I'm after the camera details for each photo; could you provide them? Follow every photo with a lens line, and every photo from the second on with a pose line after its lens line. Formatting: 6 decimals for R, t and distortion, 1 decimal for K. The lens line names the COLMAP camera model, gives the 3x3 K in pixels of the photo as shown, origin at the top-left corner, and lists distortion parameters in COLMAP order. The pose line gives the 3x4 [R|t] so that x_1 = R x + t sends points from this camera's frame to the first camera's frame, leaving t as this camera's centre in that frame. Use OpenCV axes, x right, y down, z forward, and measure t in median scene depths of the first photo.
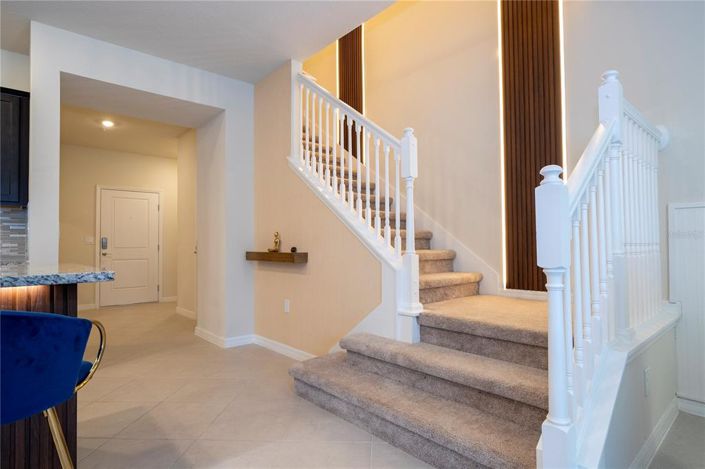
lens RADIAL K [[386.6, 0, 352.0], [0, 386.6, 234.4], [0, 0, 1]] dist [-0.005273, 0.000612]
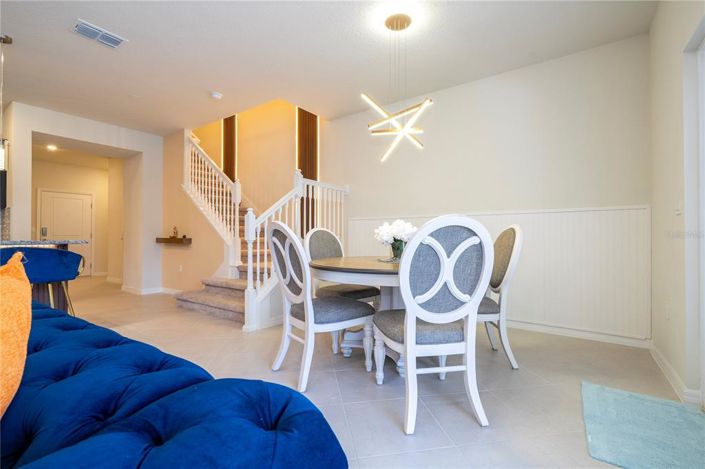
lens RADIAL K [[317.8, 0, 350.9], [0, 317.8, 233.4], [0, 0, 1]] dist [-0.003161, 0.003550]
pose [[0.972334, 0.014018, 0.233176, 0.242683], [-0.016881, 0.999805, 0.010286, -0.003106], [-0.232986, -0.013937, 0.972380, -0.577164]]
